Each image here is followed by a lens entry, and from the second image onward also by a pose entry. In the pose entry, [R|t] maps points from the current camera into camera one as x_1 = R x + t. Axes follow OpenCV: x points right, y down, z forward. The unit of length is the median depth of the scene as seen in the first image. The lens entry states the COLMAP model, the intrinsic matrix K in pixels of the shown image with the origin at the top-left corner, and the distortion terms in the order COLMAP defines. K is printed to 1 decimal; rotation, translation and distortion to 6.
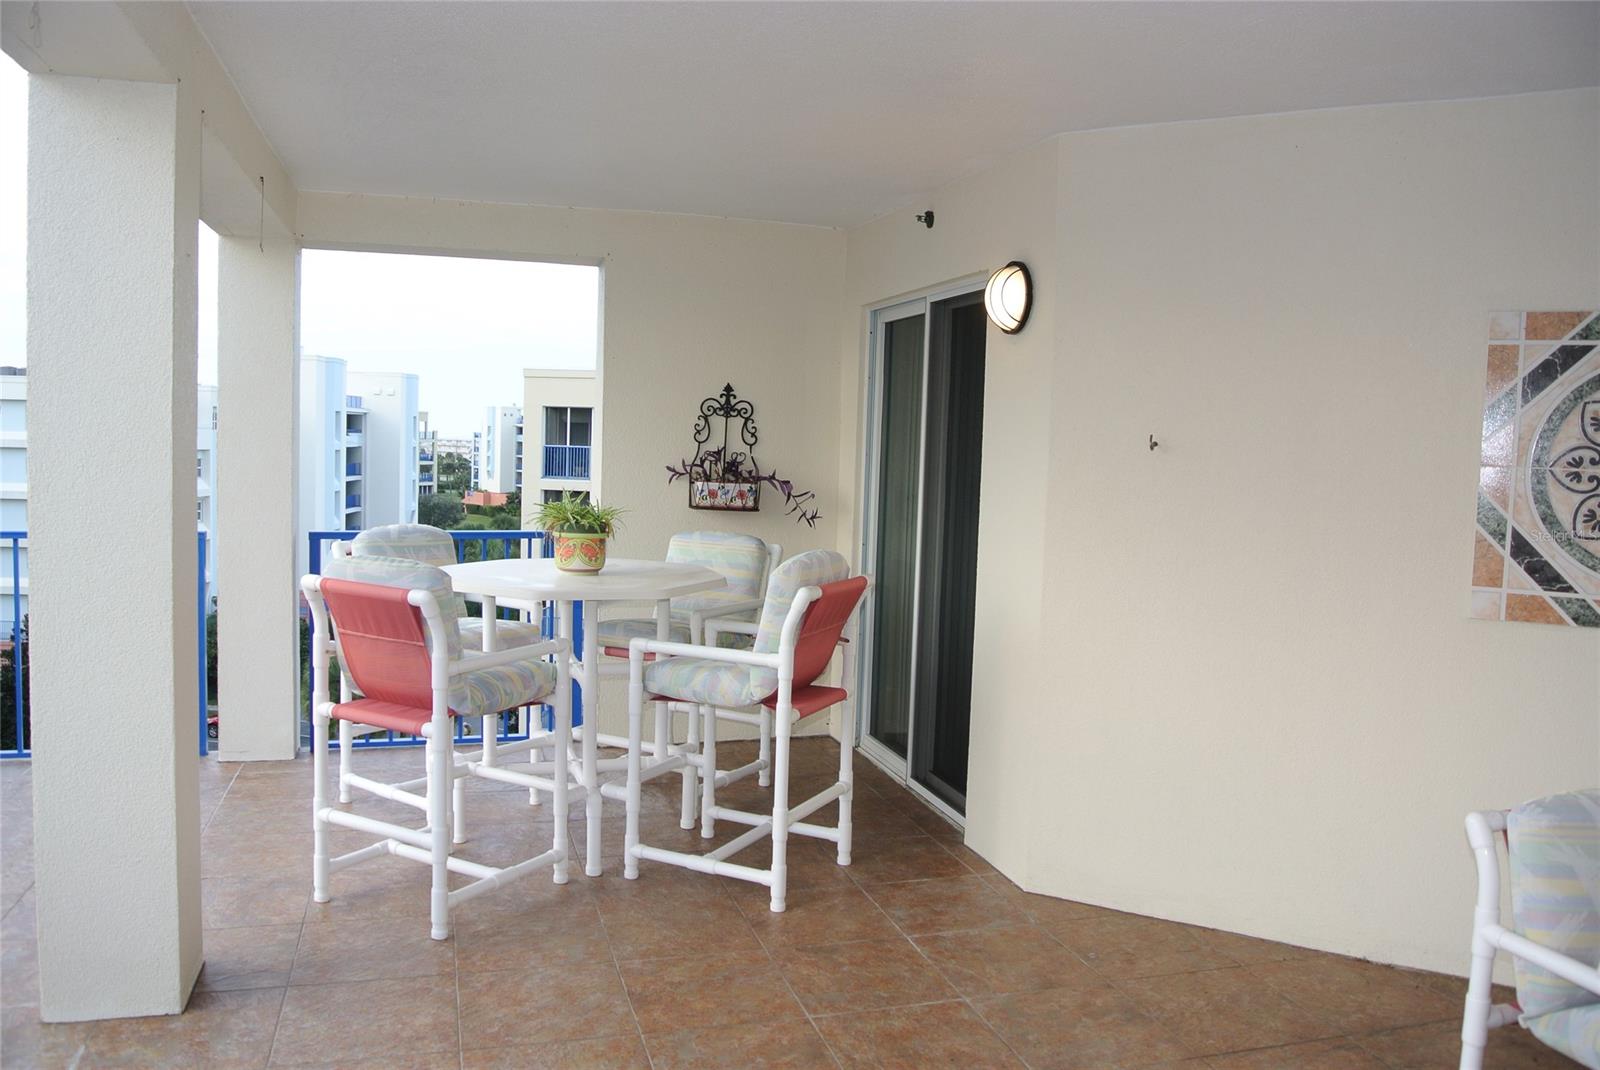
lens RADIAL K [[1239.9, 0, 786.7], [0, 1239.9, 531.3], [0, 0, 1]] dist [-0.096779, 0.055693]
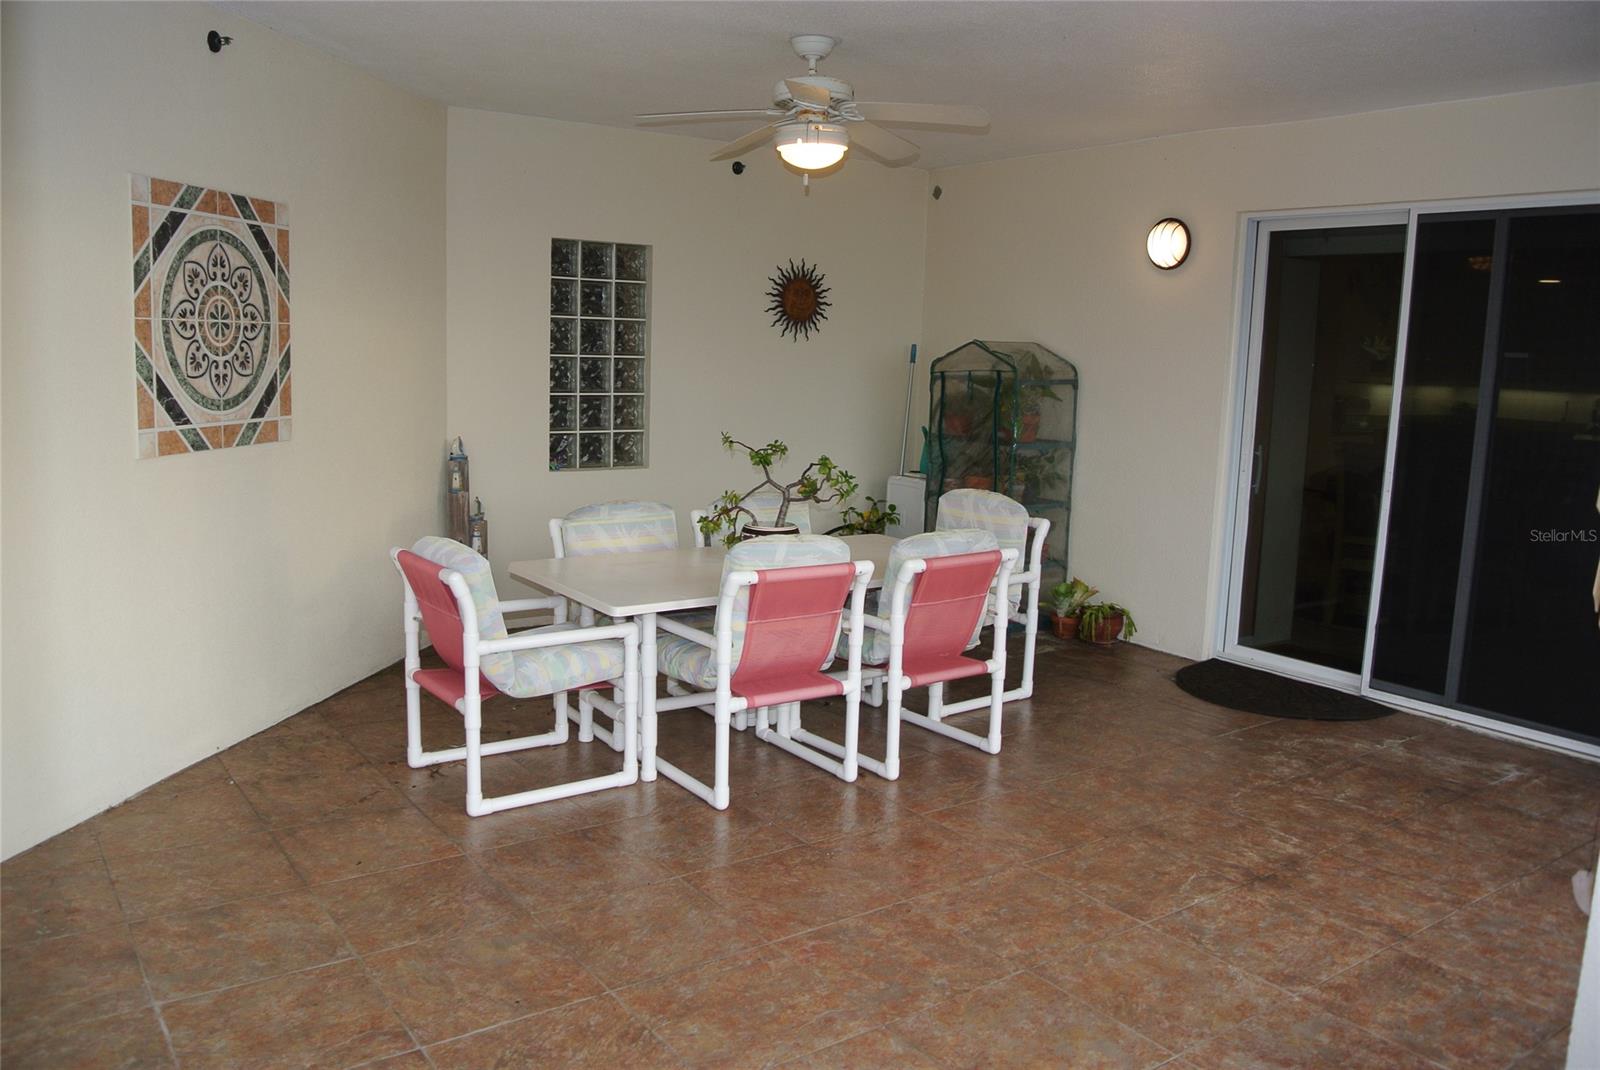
lens RADIAL K [[1239.9, 0, 786.7], [0, 1239.9, 531.3], [0, 0, 1]] dist [-0.096779, 0.055693]
pose [[-0.336900, -0.180795, 0.924019, -0.668461], [0.030267, 0.978804, 0.202549, -0.069828], [-0.941054, 0.096206, -0.324287, 0.834936]]
